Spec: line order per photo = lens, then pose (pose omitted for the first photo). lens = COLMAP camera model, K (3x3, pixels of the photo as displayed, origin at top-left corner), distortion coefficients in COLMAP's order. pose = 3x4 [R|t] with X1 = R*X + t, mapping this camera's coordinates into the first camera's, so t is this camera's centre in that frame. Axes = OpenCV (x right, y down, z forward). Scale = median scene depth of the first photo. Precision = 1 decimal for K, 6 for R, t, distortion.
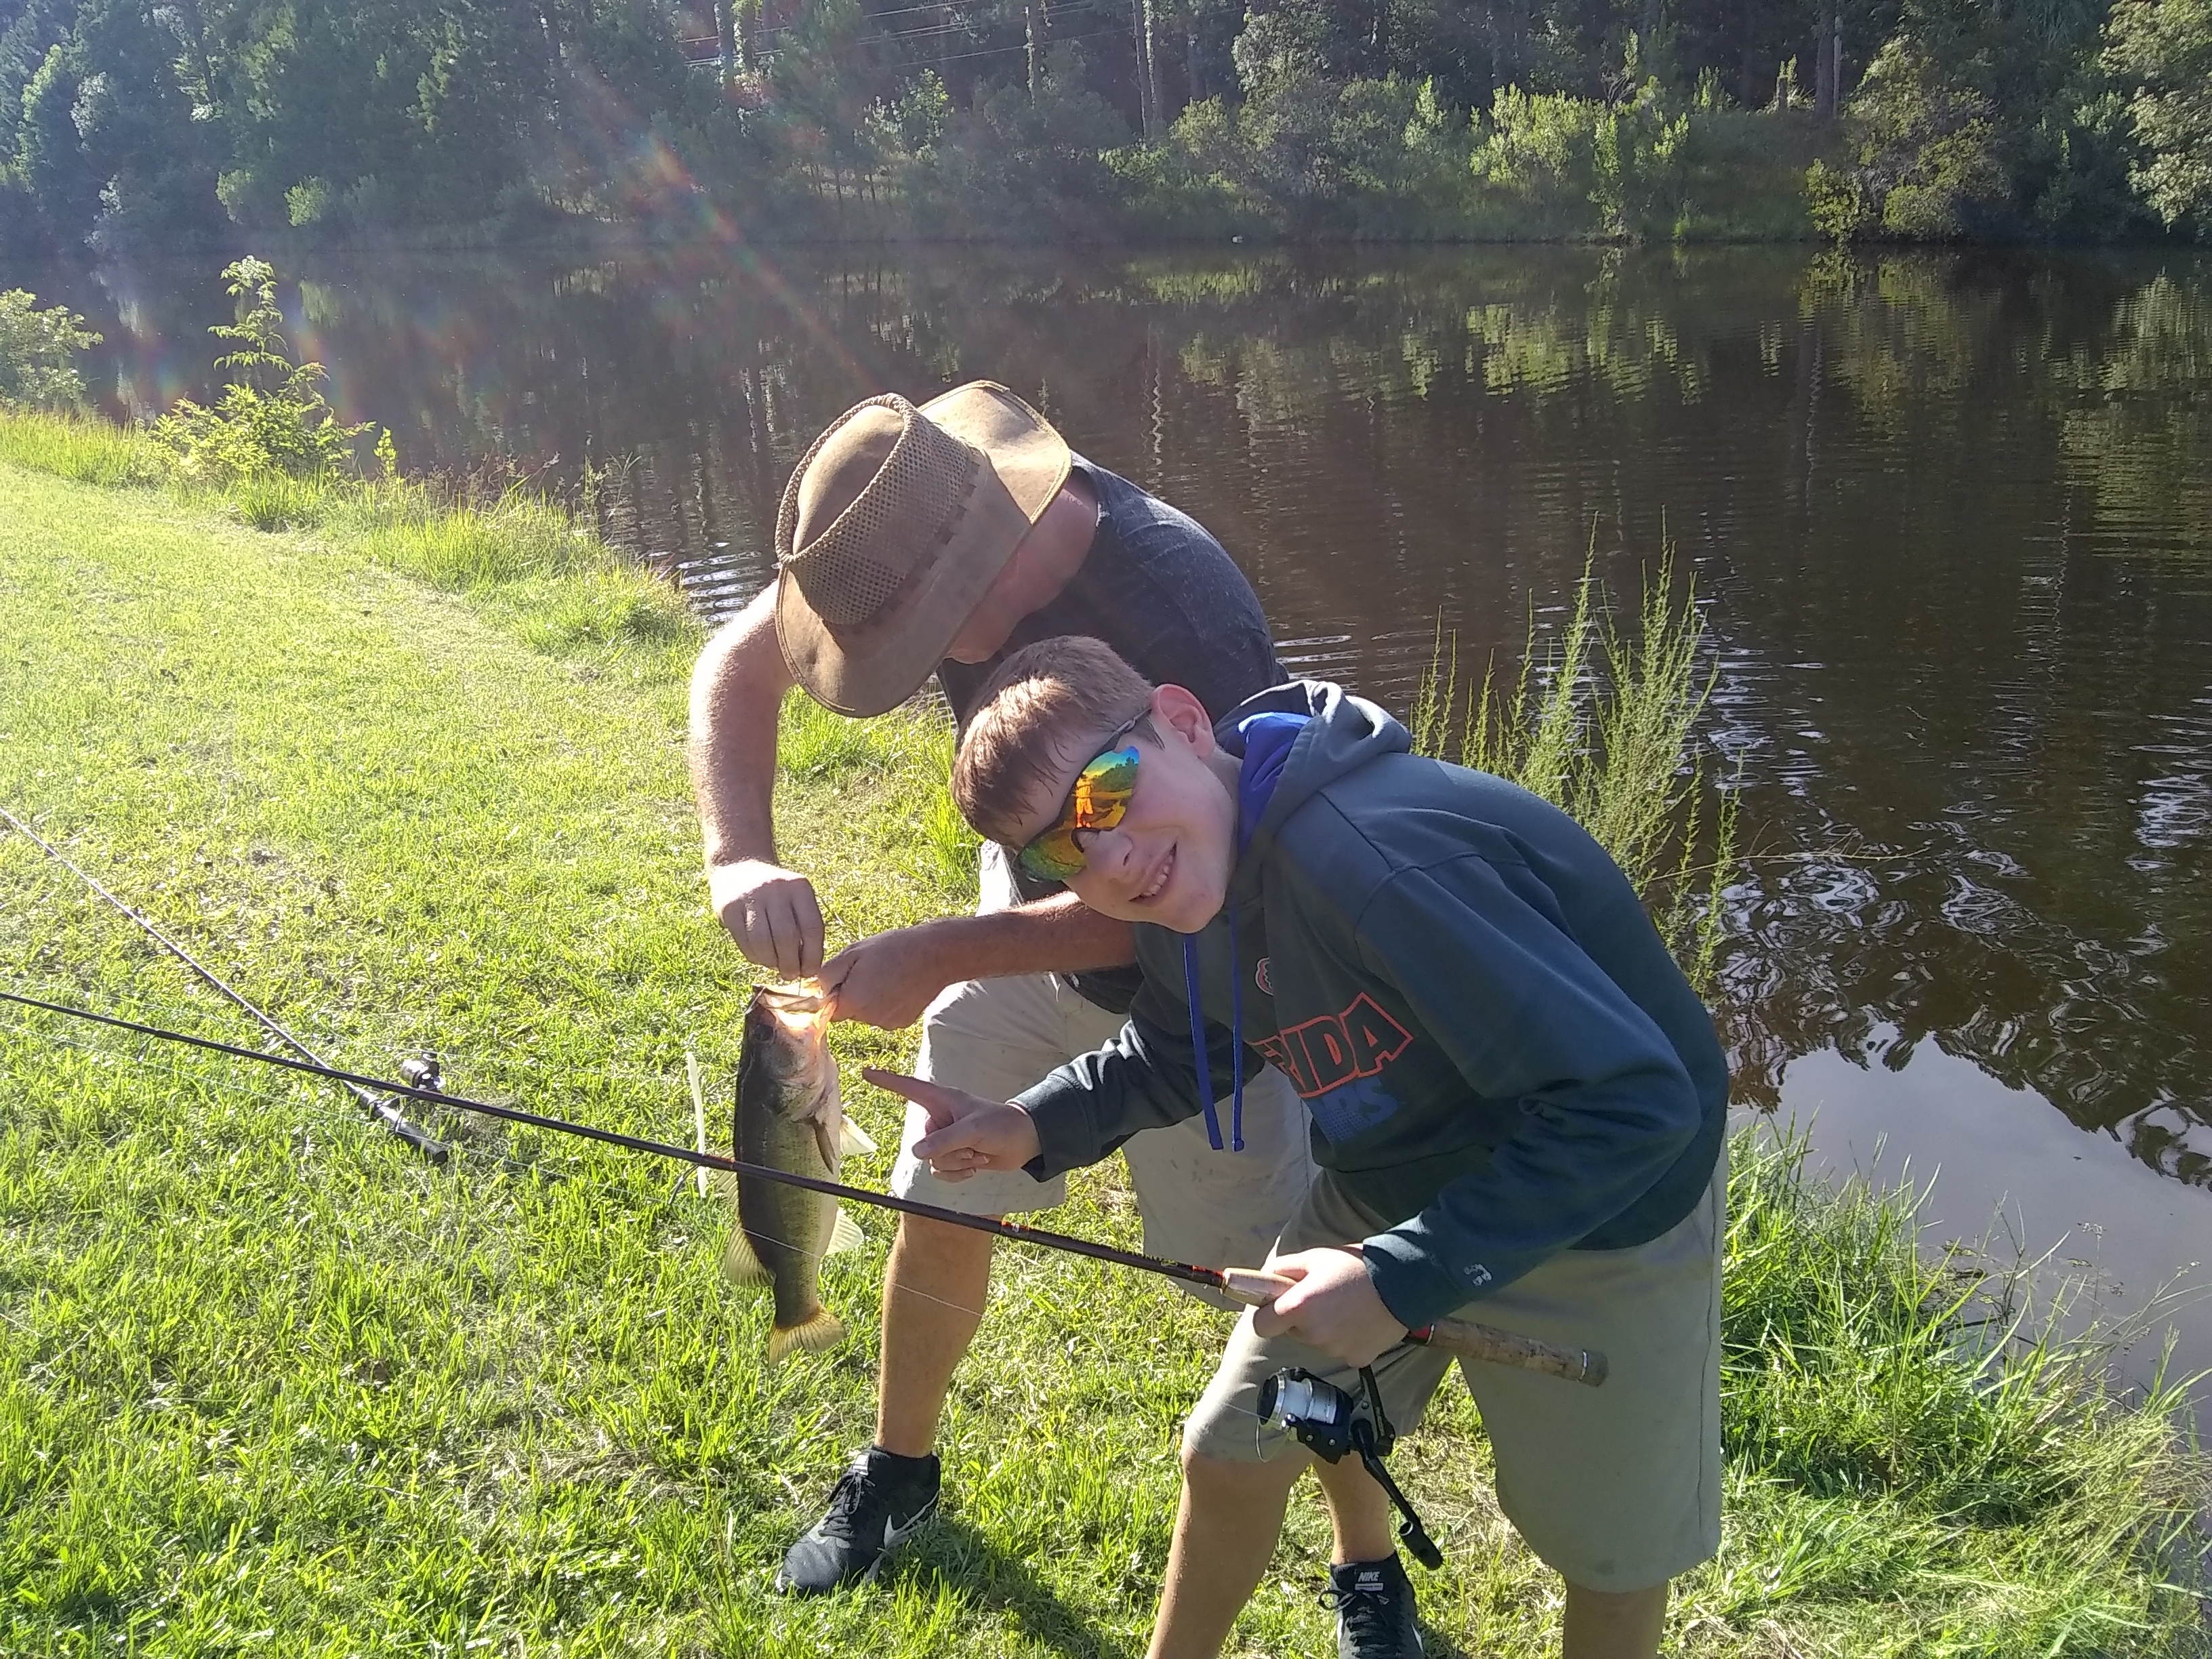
lens RADIAL K [[1966.4, 0, 1105.6], [0, 1966.4, 820.7], [0, 0, 1]] dist [0.014349, -0.125530]
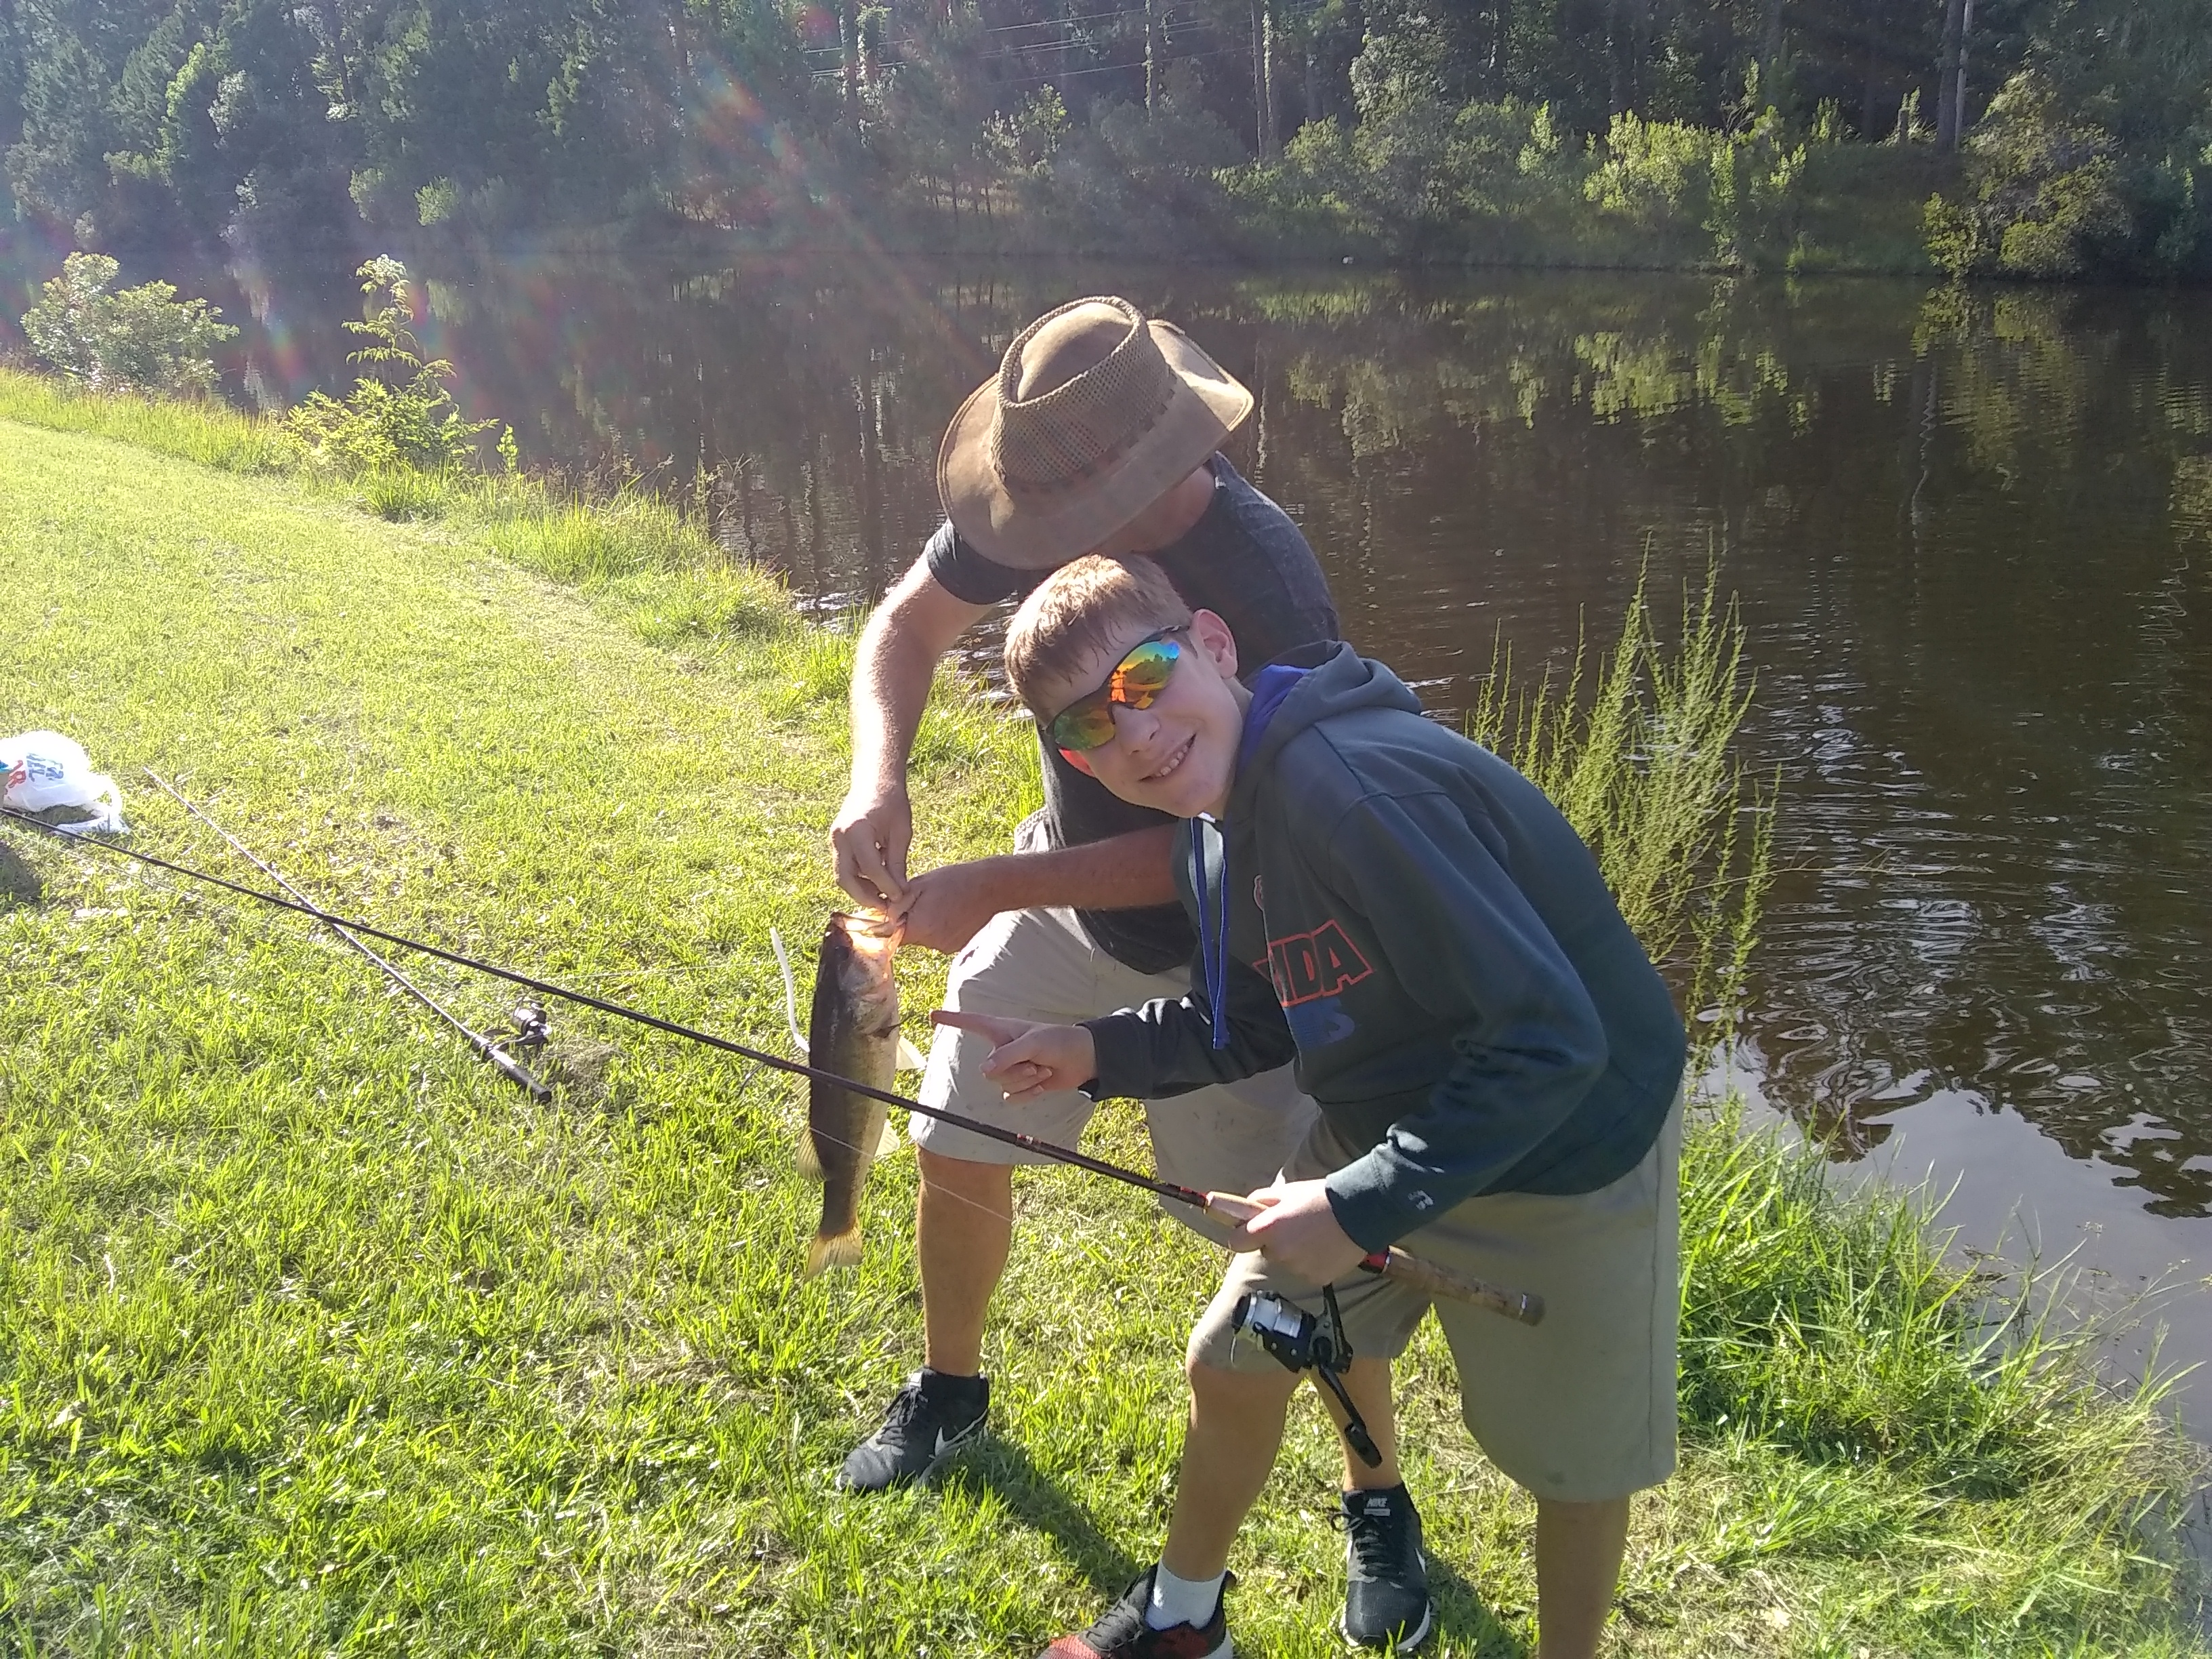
lens RADIAL K [[1959.8, 0, 1106.0], [0, 1959.8, 829.5], [0, 0, 1]] dist [0.017798, -0.126053]
pose [[0.998279, 0.035319, -0.046824, 0.002540], [-0.035444, 0.999370, -0.001859, 0.002416], [0.046729, 0.003516, 0.998901, -0.010594]]
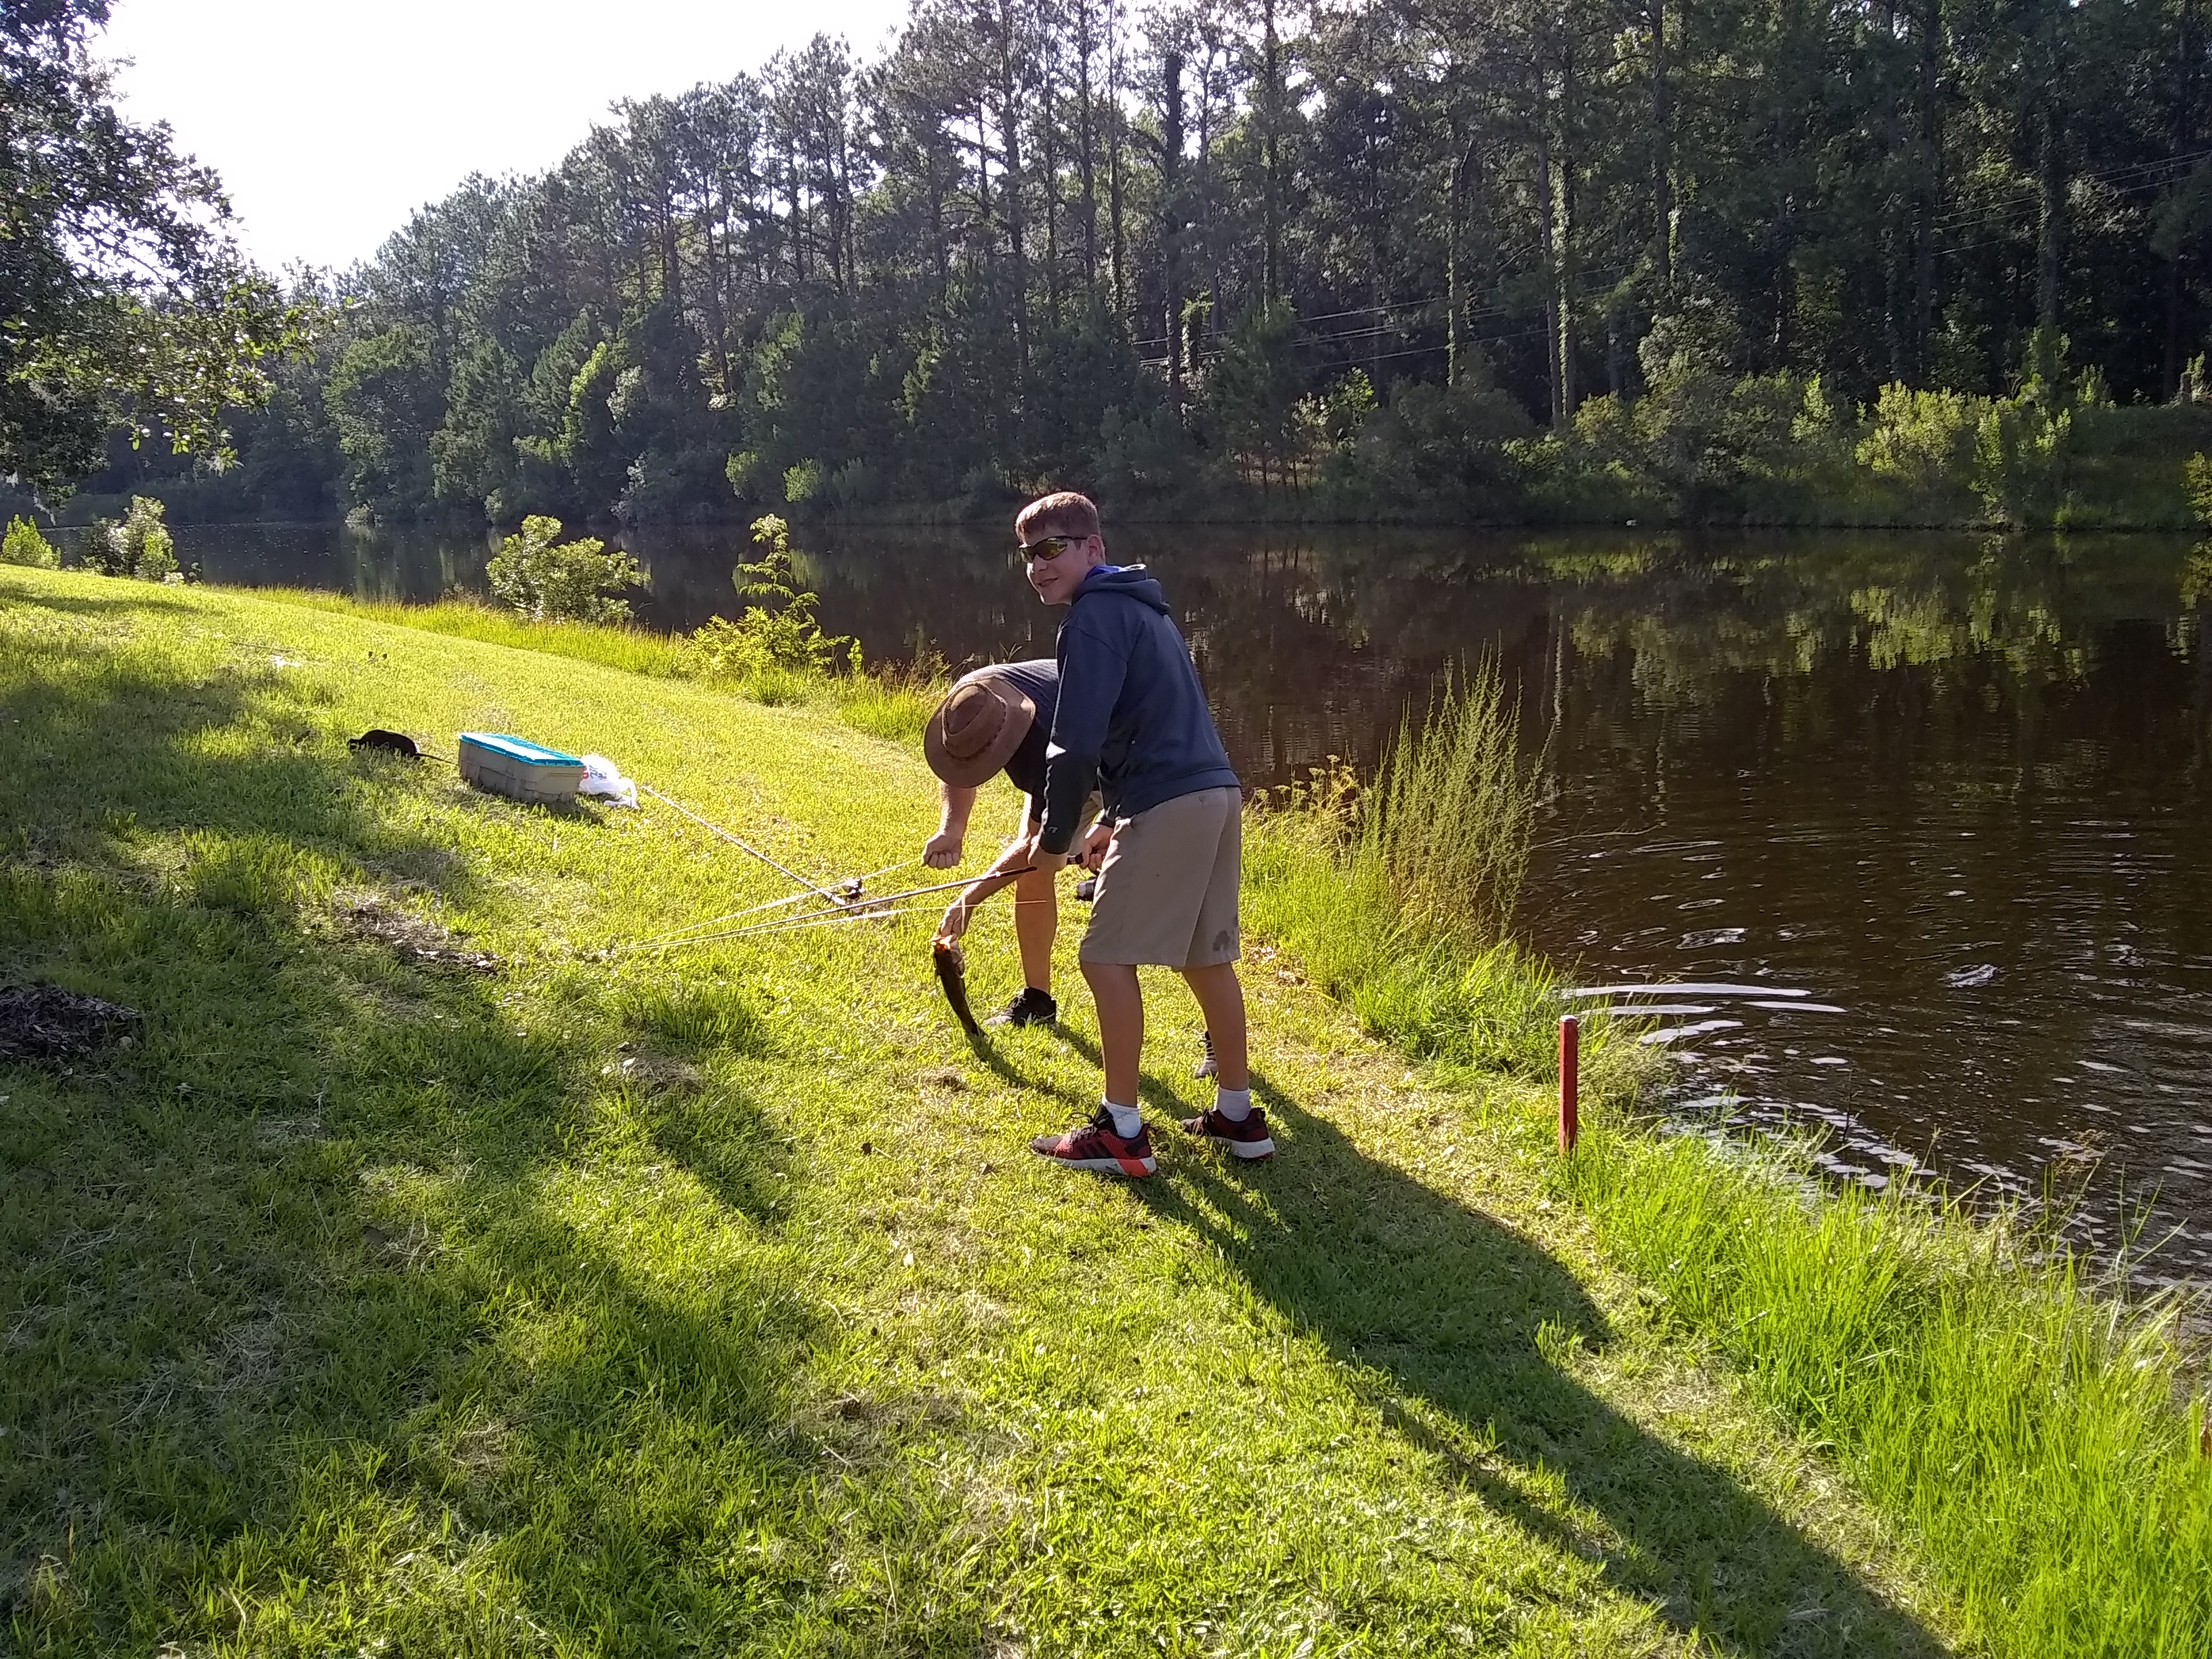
lens RADIAL K [[1933.0, 0, 1064.3], [0, 1933.0, 842.5], [0, 0, 1]] dist [0.021011, -0.113363]
pose [[0.971923, 0.049130, -0.230115, 0.053572], [-0.077103, 0.990463, -0.114188, 0.049188], [0.222310, 0.128724, 0.966441, -0.148190]]
